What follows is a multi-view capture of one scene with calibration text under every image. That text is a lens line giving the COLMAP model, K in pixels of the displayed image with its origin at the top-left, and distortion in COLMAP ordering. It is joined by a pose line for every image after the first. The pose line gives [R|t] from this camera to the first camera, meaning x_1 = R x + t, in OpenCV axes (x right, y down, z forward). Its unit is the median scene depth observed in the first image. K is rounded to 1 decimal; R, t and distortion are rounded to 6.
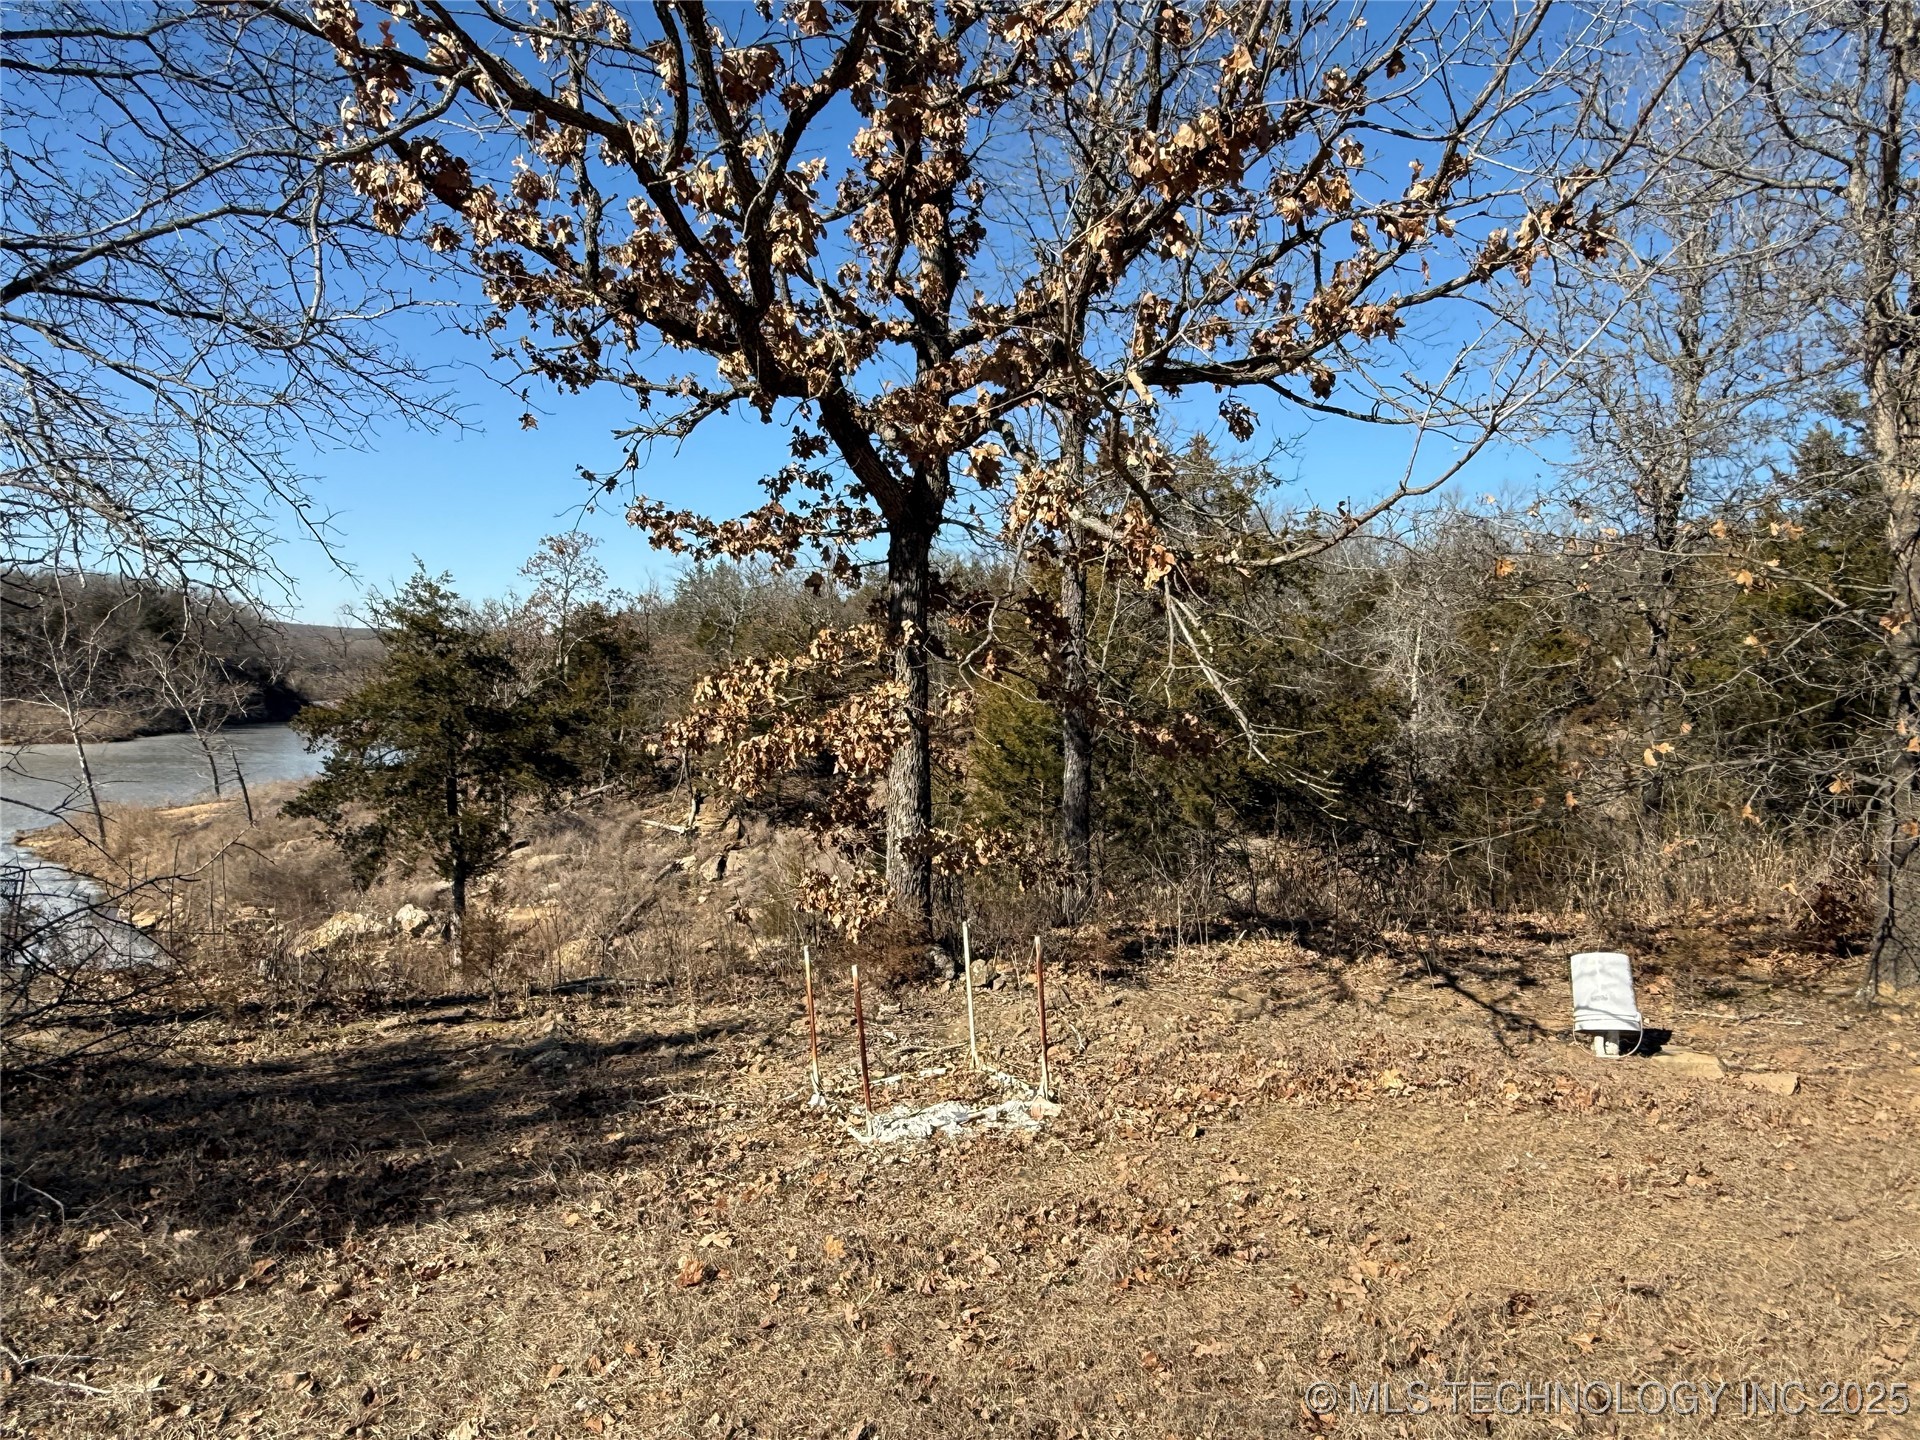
lens RADIAL K [[1231.3, 0, 959.0], [0, 1231.3, 722.8], [0, 0, 1]] dist [-0.002569, -0.000500]
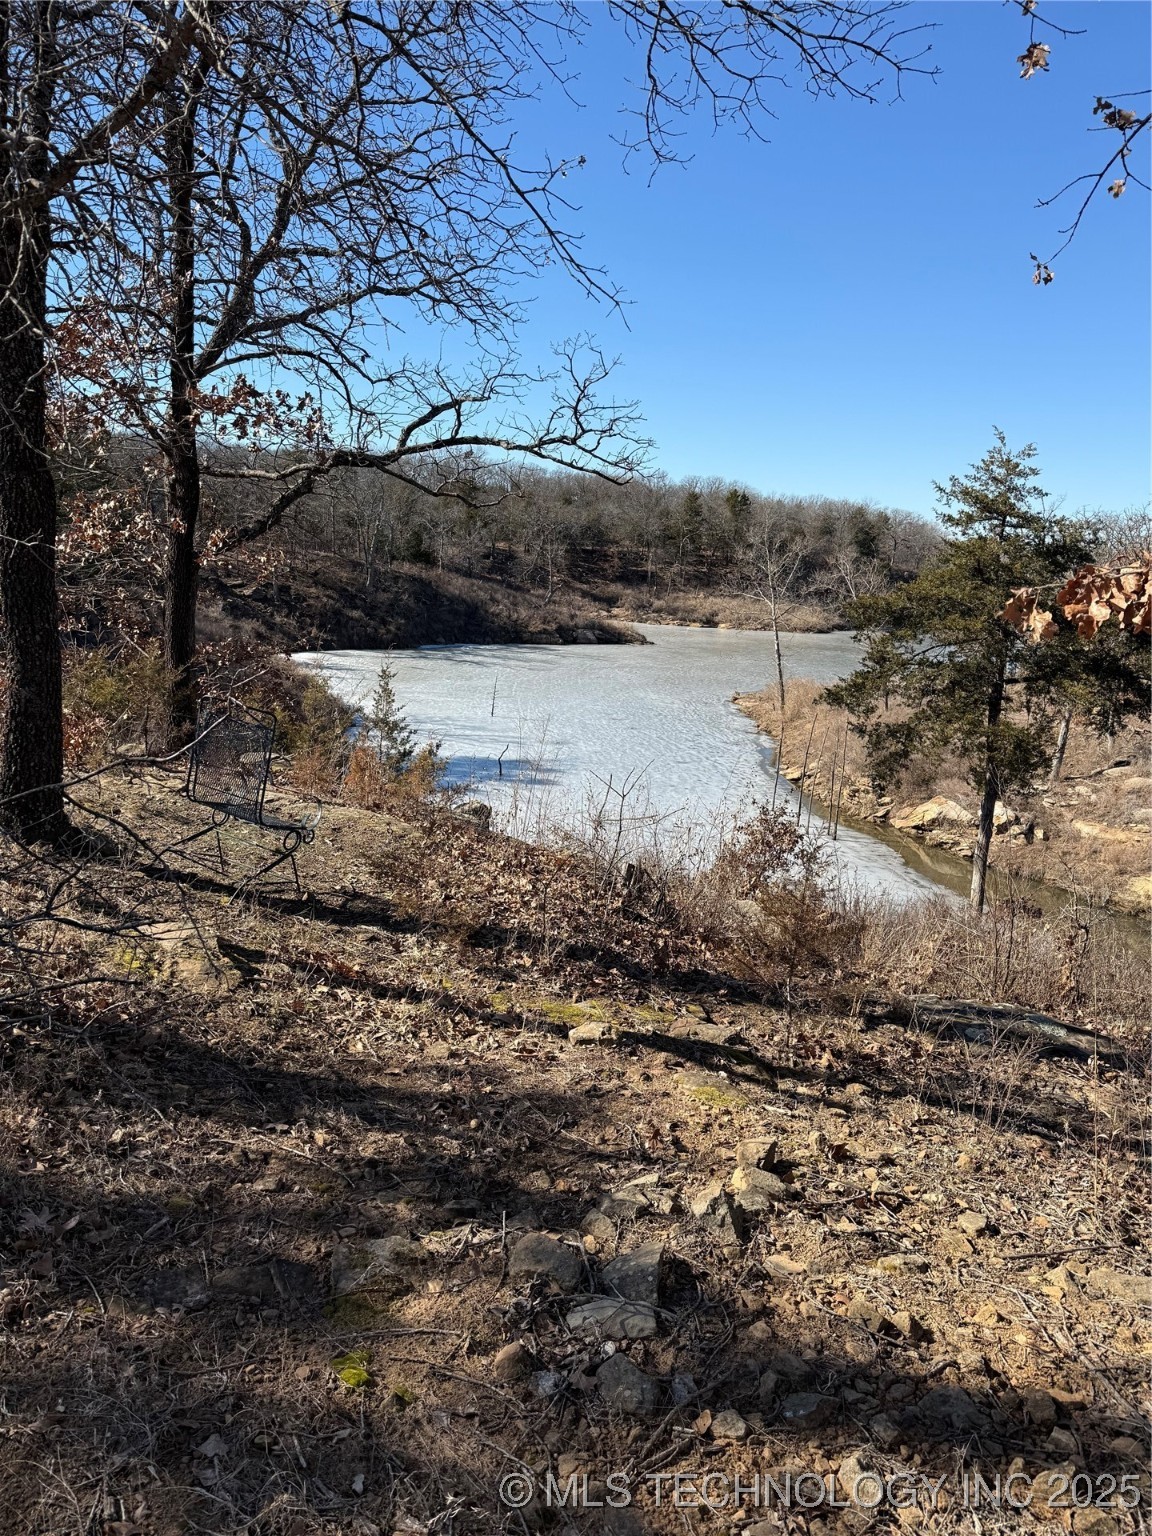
lens RADIAL K [[1021.1, 0, 572.4], [0, 1021.1, 778.2], [0, 0, 1]] dist [0.005147, -0.002406]
pose [[0.635085, 0.174011, -0.752587, -0.038212], [-0.070745, 0.983304, 0.167657, 0.010709], [0.769196, -0.053234, 0.636792, 0.282591]]
